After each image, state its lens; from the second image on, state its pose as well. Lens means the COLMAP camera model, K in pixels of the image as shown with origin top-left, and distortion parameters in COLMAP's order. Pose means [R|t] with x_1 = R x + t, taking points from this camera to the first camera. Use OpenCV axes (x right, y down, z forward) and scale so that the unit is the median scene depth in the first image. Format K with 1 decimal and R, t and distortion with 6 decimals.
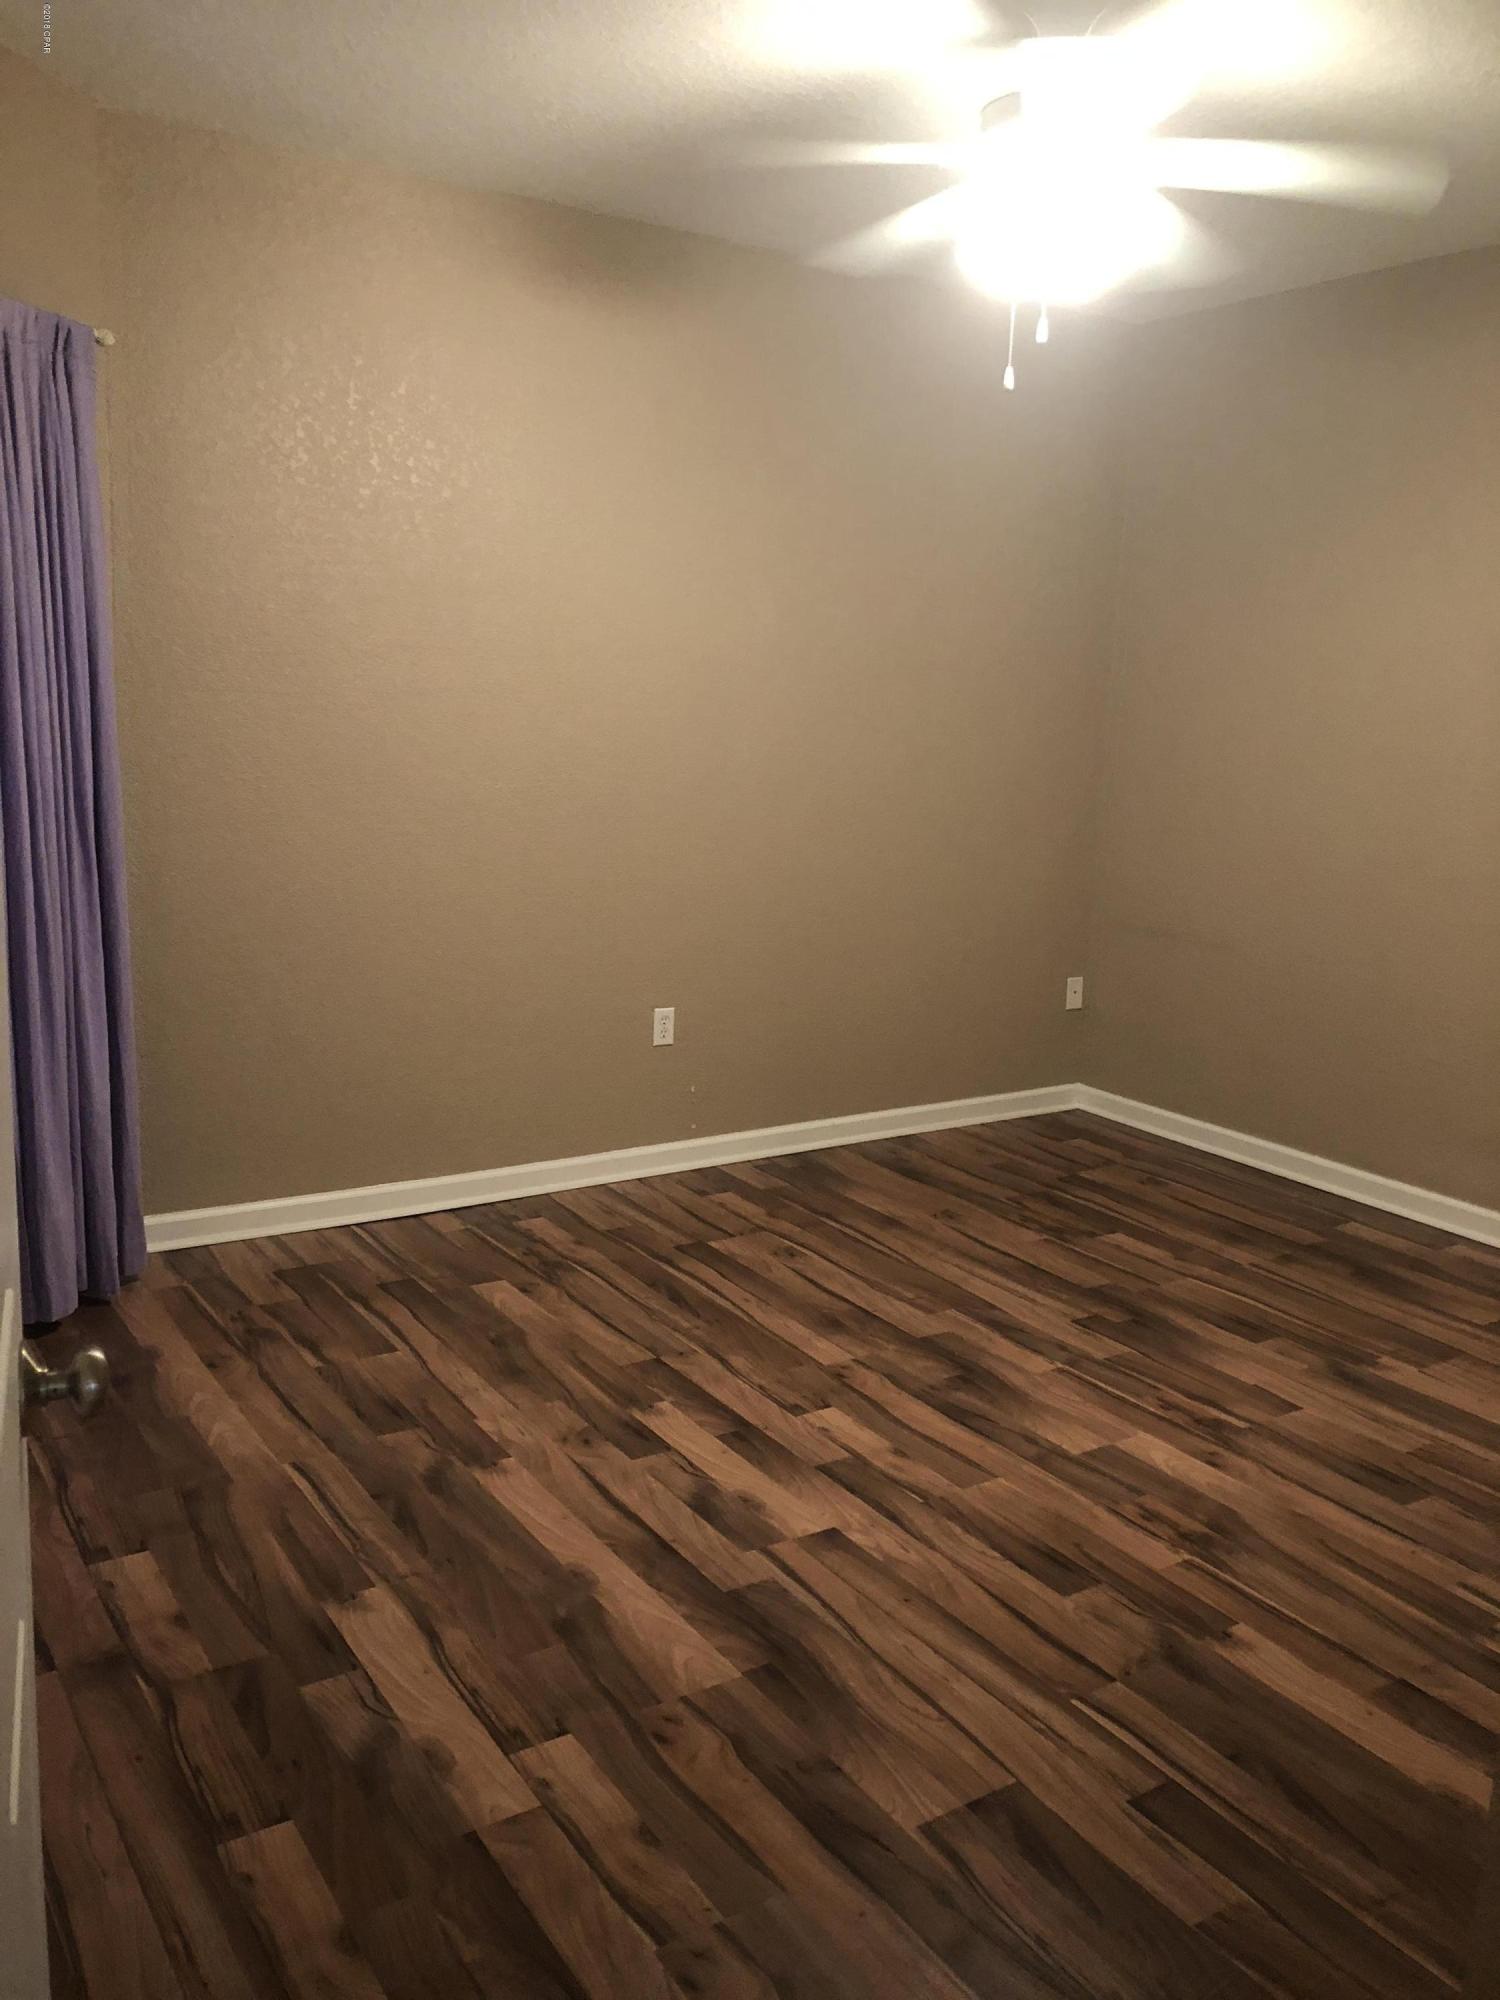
lens RADIAL K [[1640.7, 0, 732.5], [0, 1640.7, 1002.0], [0, 0, 1]] dist [0.032196, -0.030070]
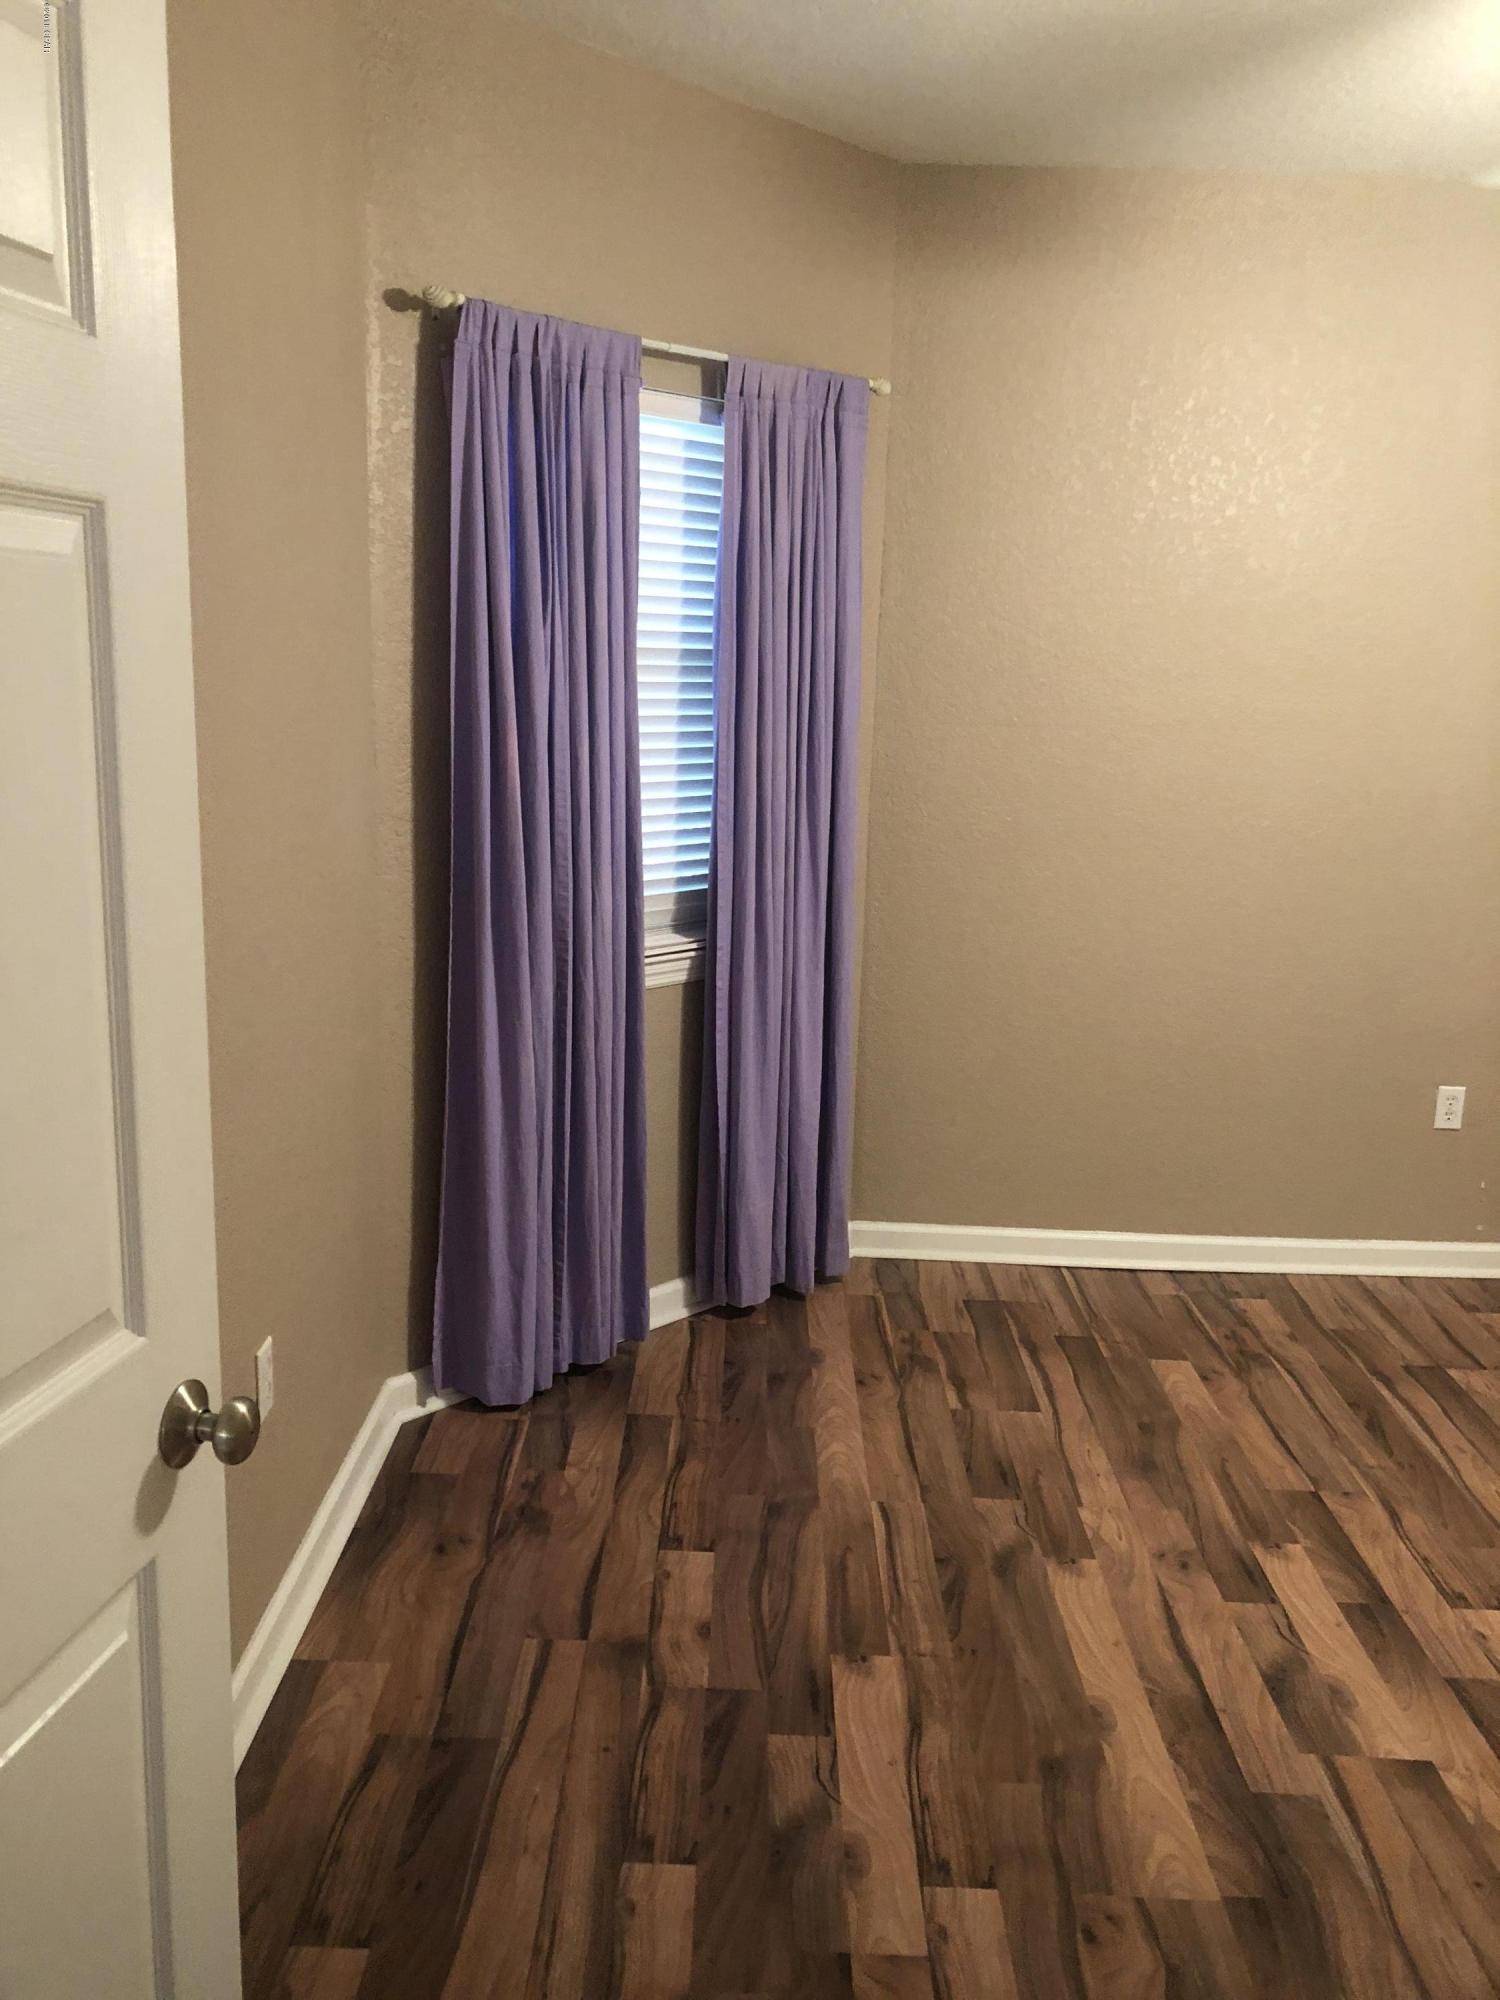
lens RADIAL K [[1640.7, 0, 753.0], [0, 1640.7, 999.9], [0, 0, 1]] dist [0.032196, -0.030070]
pose [[0.836549, 0.103638, -0.538001, 0.174163], [-0.104019, 0.994130, 0.029764, -0.045482], [0.537927, 0.031064, 0.842419, 0.104845]]
